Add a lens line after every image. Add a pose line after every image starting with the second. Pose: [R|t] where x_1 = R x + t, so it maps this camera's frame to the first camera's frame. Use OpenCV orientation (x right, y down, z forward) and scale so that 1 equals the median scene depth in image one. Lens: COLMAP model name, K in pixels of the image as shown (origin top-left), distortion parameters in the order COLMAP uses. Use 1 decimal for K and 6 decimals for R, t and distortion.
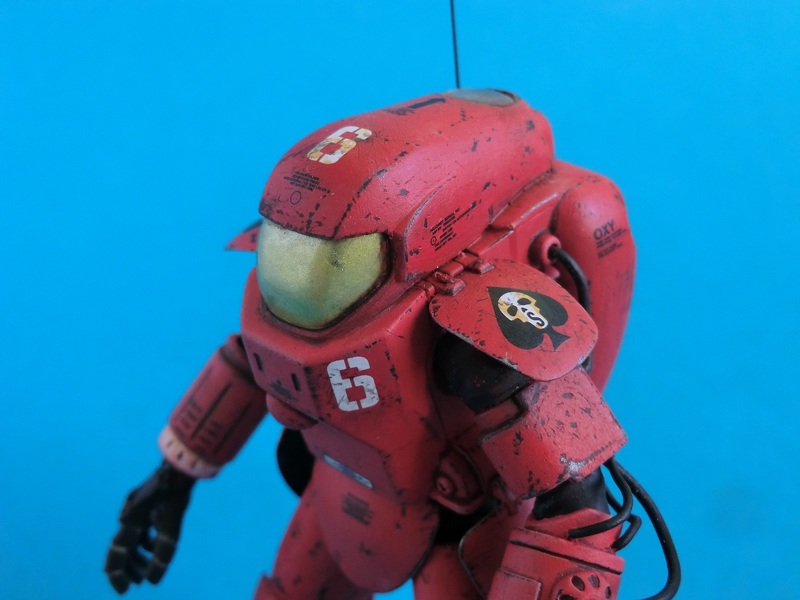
lens RADIAL K [[982.6, 0, 400.0], [0, 982.6, 300.0], [0, 0, 1]] dist [-0.198227, 0.521891]
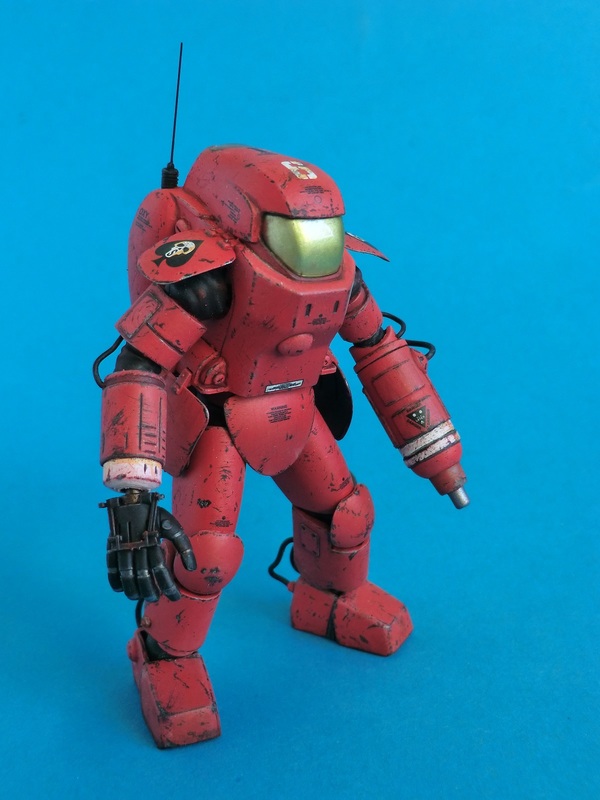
lens RADIAL K [[982.6, 0, 300.0], [0, 982.6, 400.0], [0, 0, 1]] dist [-0.198227, 0.521891]
pose [[0.178945, -0.323564, 0.929131, -1.762780], [0.355229, 0.901919, 0.245672, -0.212000], [-0.917492, 0.286093, 0.276333, 0.634046]]
